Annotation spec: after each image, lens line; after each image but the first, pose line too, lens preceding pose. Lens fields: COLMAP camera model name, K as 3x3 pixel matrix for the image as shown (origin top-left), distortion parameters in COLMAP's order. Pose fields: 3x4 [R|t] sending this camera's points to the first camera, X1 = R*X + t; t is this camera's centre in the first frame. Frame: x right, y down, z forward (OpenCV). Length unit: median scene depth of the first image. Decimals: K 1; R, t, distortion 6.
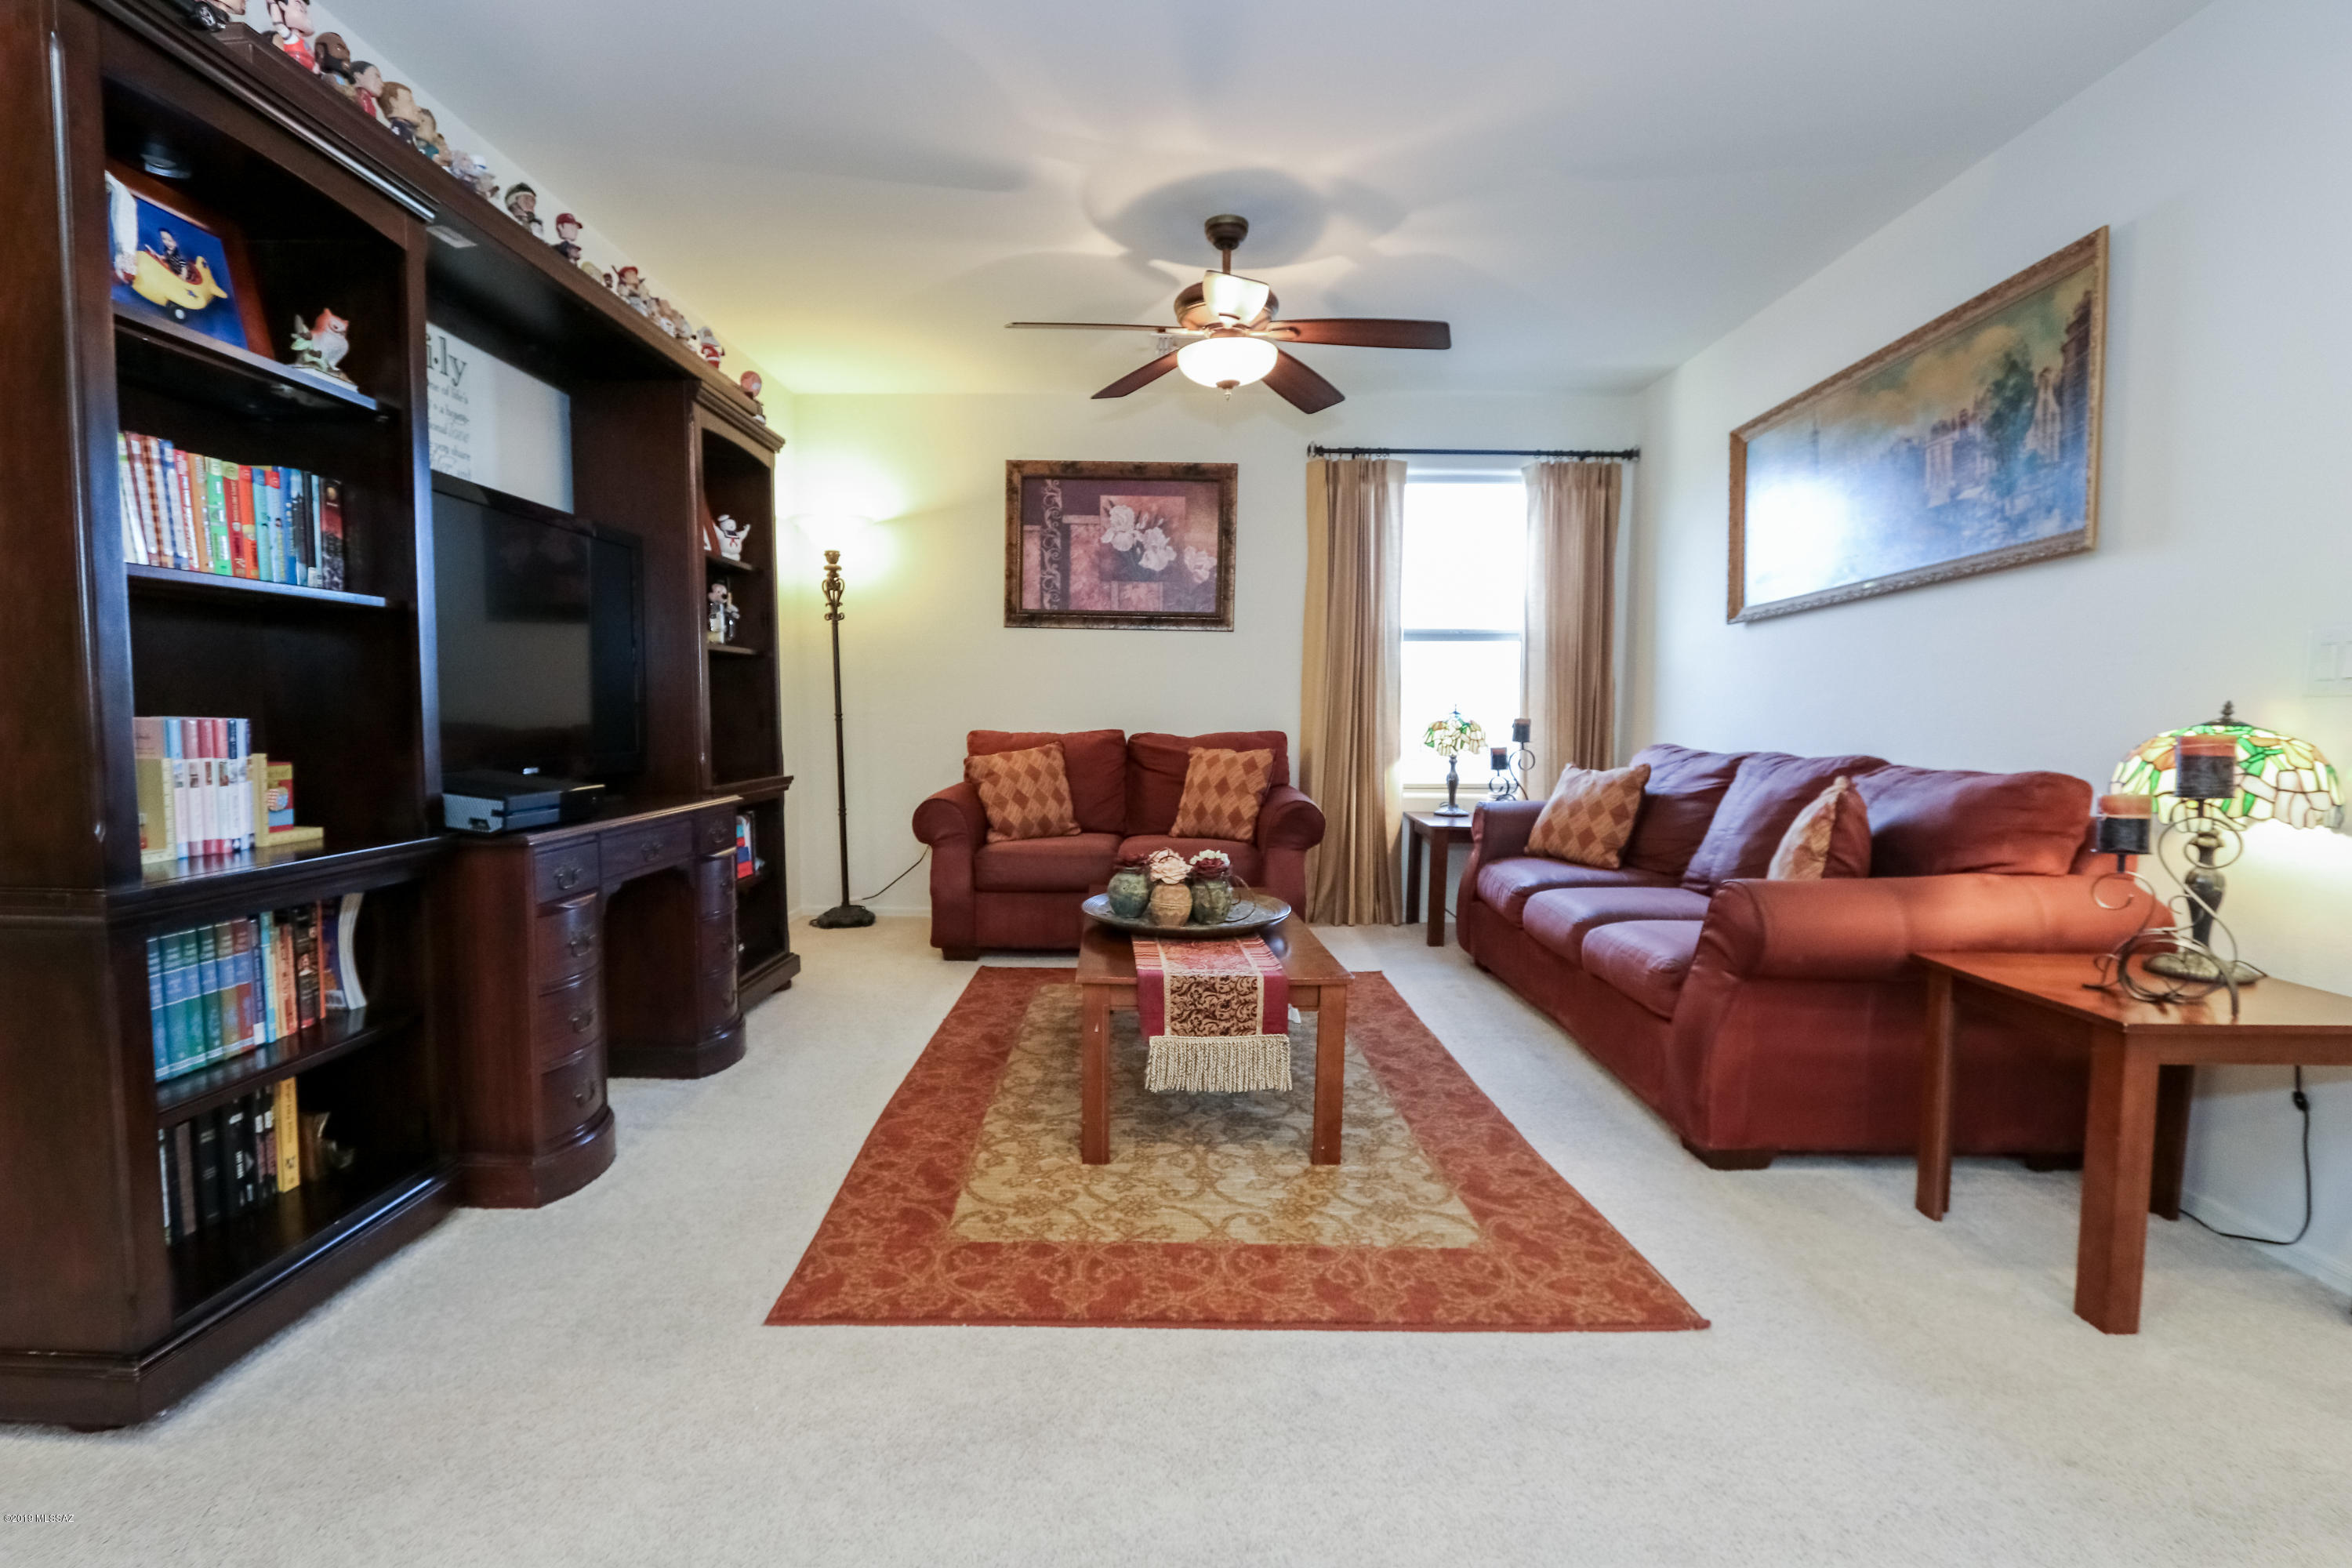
lens RADIAL K [[1091.6, 0, 1163.7], [0, 1091.6, 792.1], [0, 0, 1]] dist [-0.018511, 0.001169]
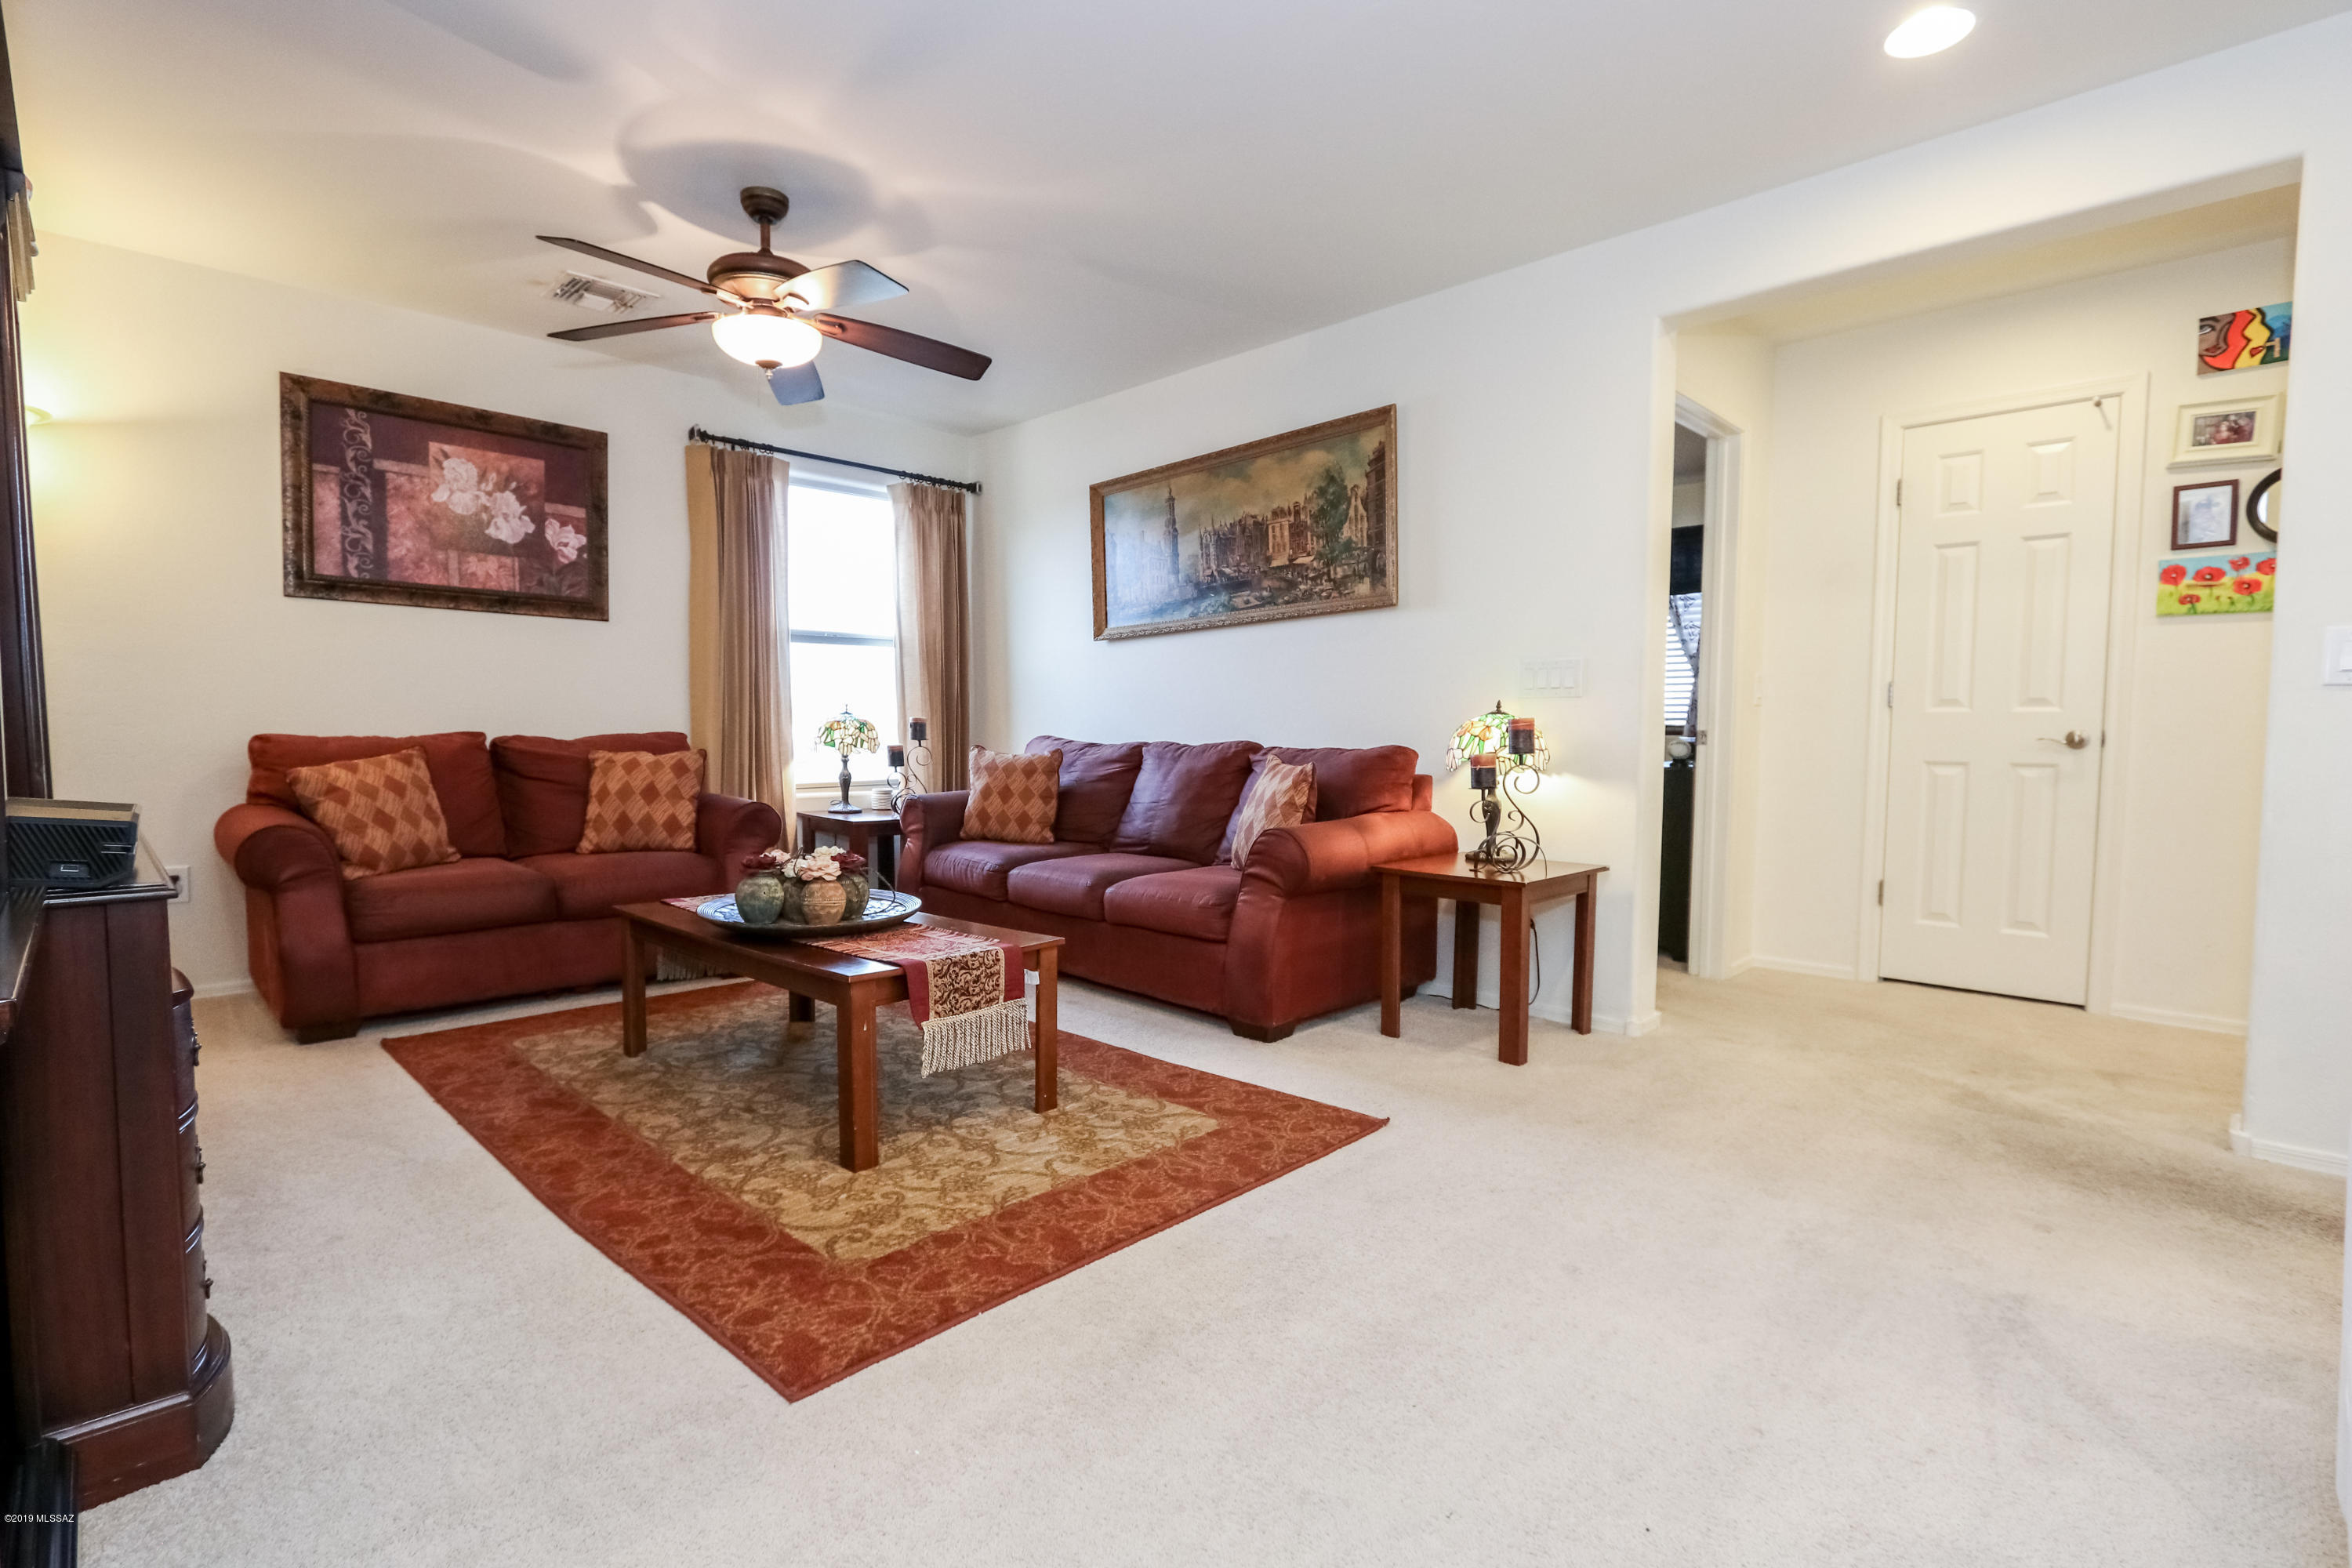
lens RADIAL K [[1091.6, 0, 1163.7], [0, 1091.6, 792.1], [0, 0, 1]] dist [-0.018511, 0.001169]
pose [[0.697956, -0.046340, 0.714639, -0.458049], [0.053290, 0.998498, 0.012701, 0.008906], [-0.714155, 0.029218, 0.699378, 0.108440]]
